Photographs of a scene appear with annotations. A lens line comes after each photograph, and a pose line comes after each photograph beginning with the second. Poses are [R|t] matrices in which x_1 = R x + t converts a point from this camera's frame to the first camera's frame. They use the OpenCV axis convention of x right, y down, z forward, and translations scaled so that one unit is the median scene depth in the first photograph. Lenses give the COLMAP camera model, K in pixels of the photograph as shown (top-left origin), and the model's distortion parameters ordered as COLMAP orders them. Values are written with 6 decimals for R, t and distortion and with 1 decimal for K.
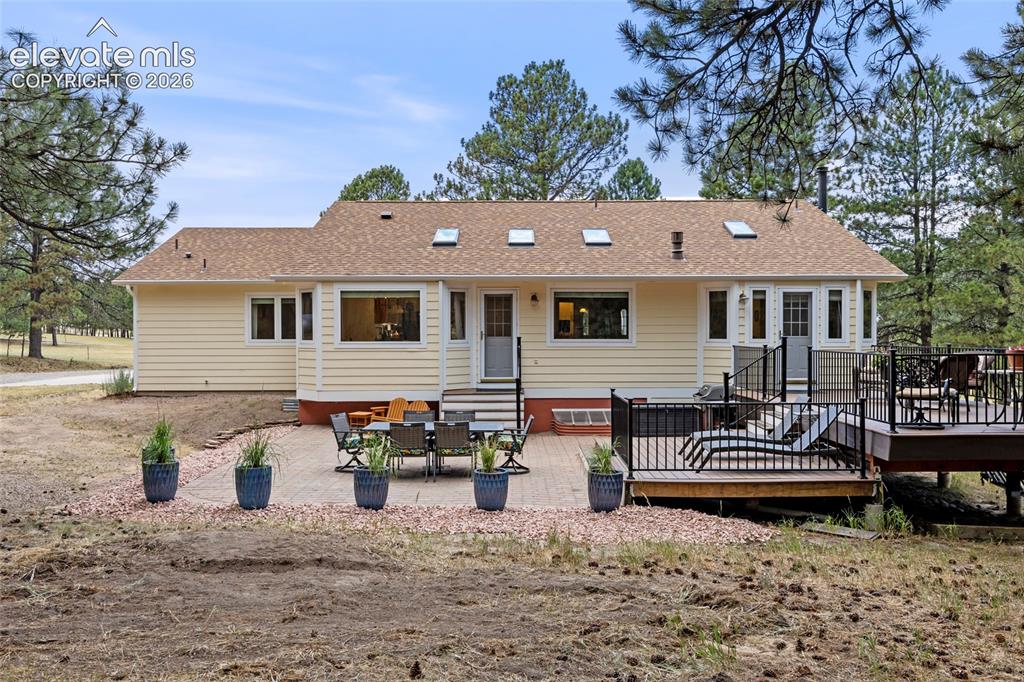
lens RADIAL K [[867.9, 0, 512.0], [0, 867.9, 341.0], [0, 0, 1]] dist [0.005490, 0.001190]
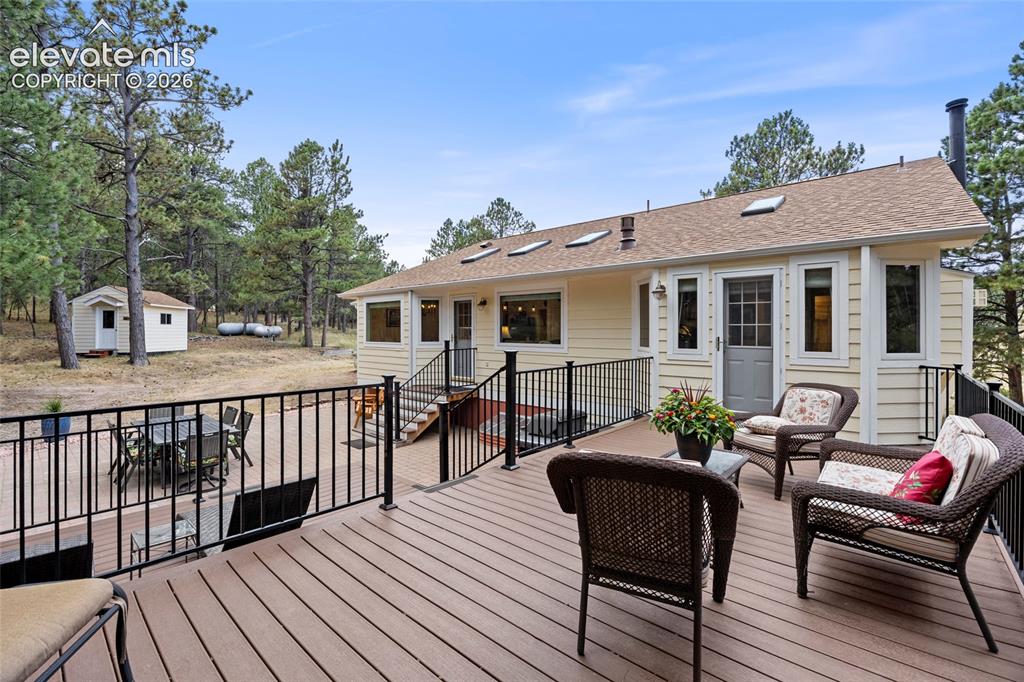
lens RADIAL K [[442.4, 0, 512.0], [0, 442.4, 341.0], [0, 0, 1]] dist [-0.011191, 0.000075]
pose [[0.752076, 0.016808, -0.658863, 0.410537], [-0.006684, 0.999818, 0.017877, -0.014026], [0.659043, -0.009041, 0.752051, 0.641154]]
